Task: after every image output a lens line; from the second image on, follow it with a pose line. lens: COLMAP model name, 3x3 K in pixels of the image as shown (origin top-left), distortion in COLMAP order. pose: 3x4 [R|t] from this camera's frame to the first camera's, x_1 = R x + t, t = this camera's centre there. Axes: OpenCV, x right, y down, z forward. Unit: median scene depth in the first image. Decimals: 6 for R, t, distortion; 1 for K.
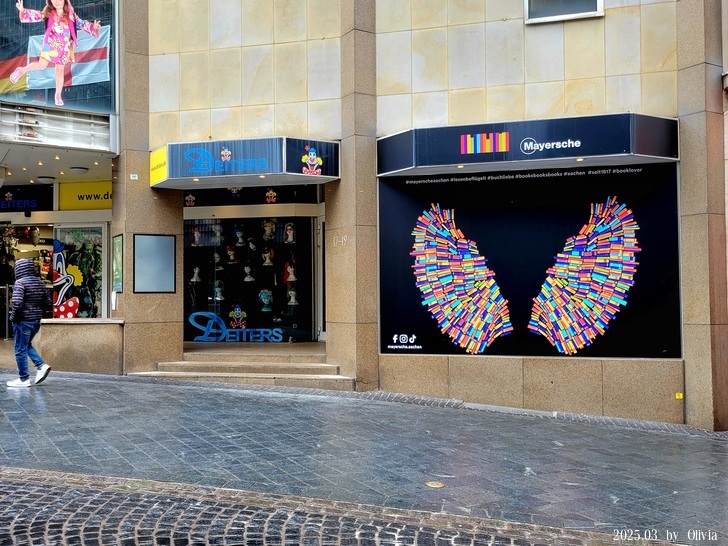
lens RADIAL K [[703.3, 0, 363.7], [0, 703.3, 270.1], [0, 0, 1]] dist [0.020661, 0.000000]
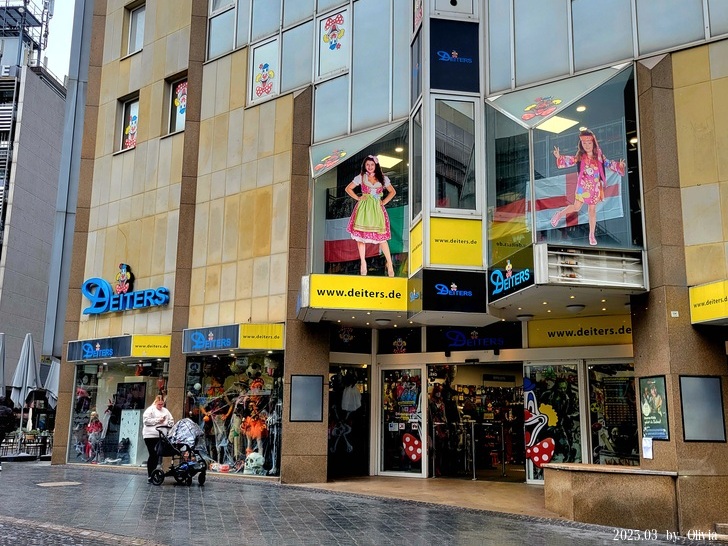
lens RADIAL K [[703.3, 0, 361.5], [0, 703.3, 273.6], [0, 0, 1]] dist [0.020661, 0.000000]
pose [[0.943710, -0.048456, -0.327205, -0.406154], [-0.007660, 0.985745, -0.168073, -0.024075], [0.330684, 0.161118, 0.929886, -0.019459]]
